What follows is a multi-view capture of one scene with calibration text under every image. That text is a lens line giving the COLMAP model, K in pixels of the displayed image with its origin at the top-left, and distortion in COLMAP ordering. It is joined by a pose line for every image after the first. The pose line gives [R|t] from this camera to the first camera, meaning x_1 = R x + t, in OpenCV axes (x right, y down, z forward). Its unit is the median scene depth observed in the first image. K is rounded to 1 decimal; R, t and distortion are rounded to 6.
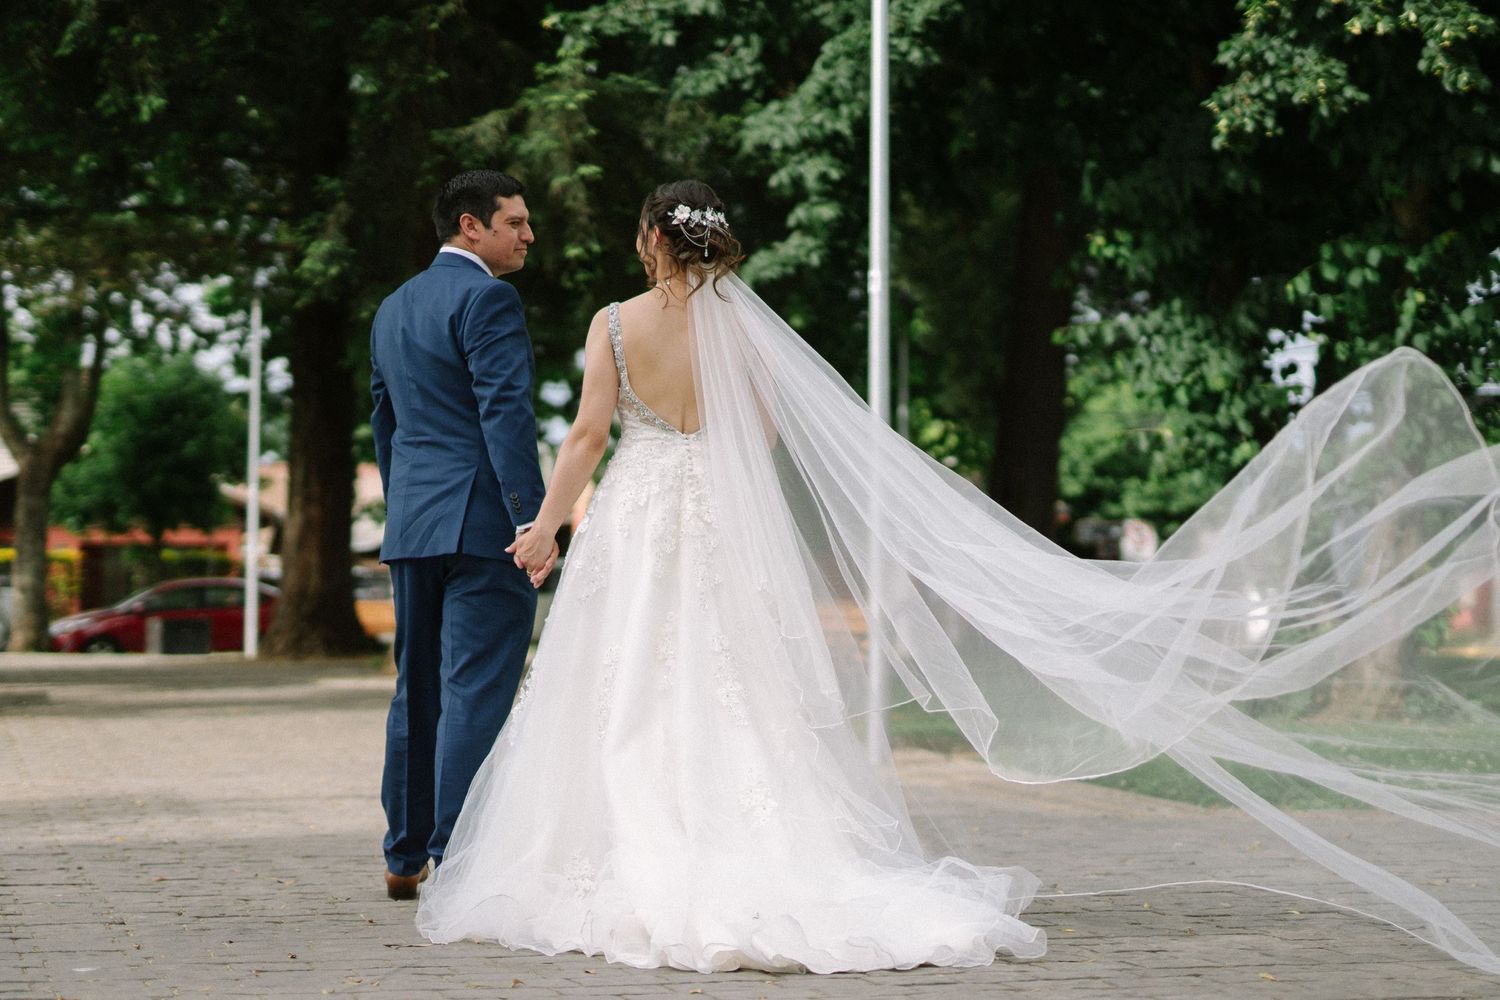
lens RADIAL K [[2187.6, 0, 673.3], [0, 2187.6, 503.4], [0, 0, 1]] dist [0.744068, -3.463462]
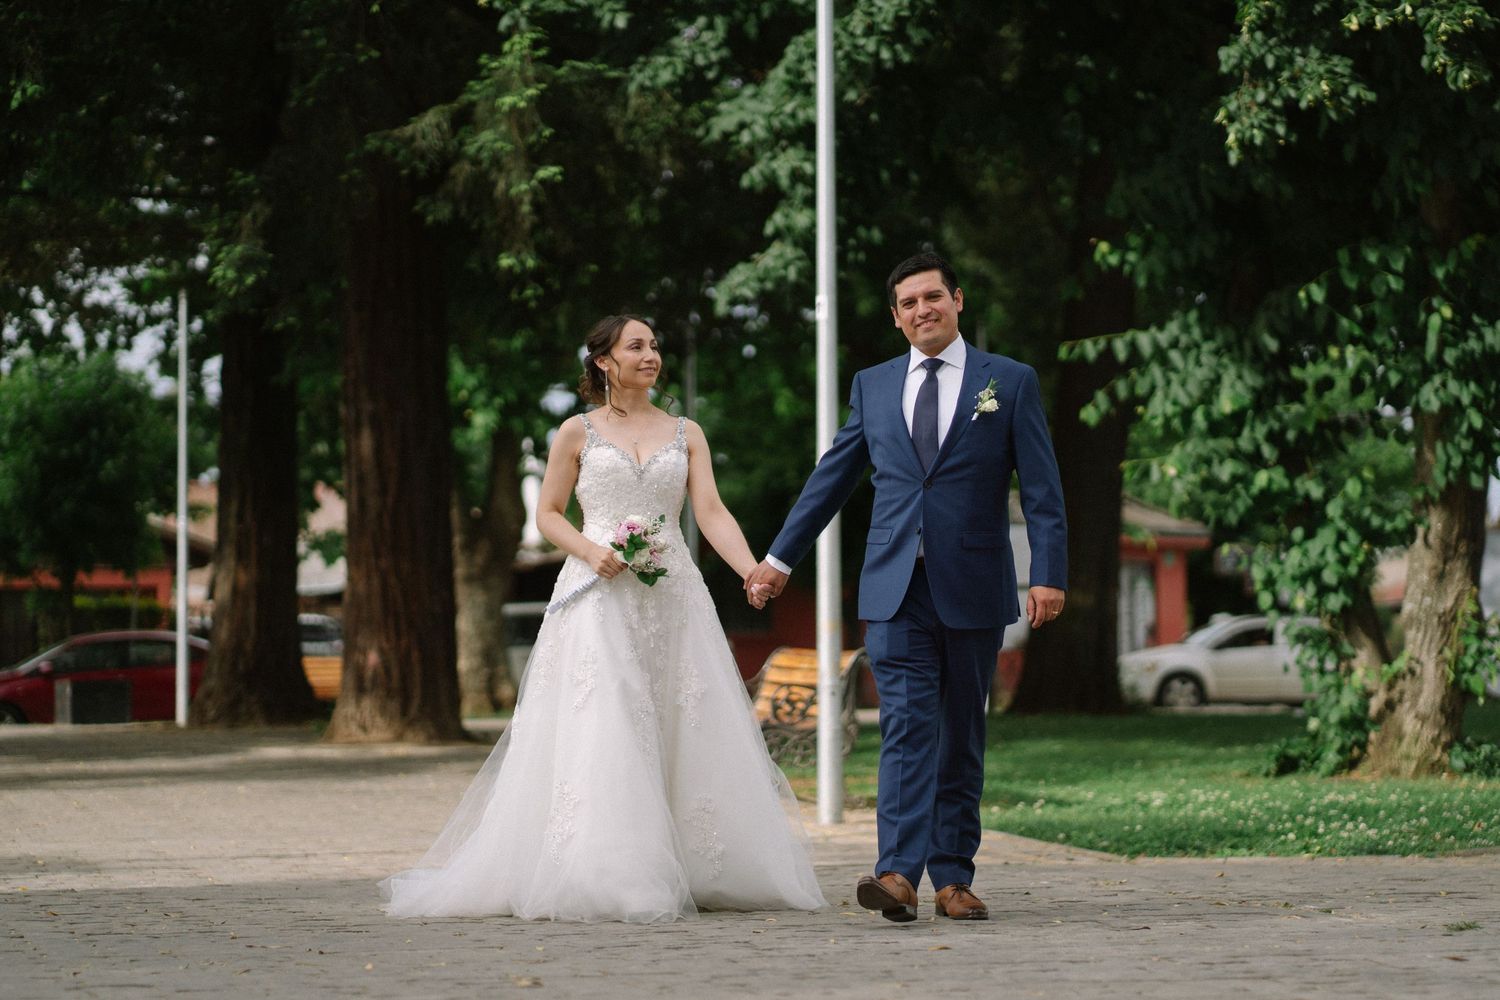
lens RADIAL K [[3631.1, 0, 792.4], [0, 3631.1, 496.6], [0, 0, 1]] dist [-0.043835, 8.294678]
pose [[0.999311, -0.013032, -0.034748, 0.112492], [0.013121, 0.999911, 0.002328, -0.021616], [0.034715, -0.002783, 0.999393, -0.451714]]
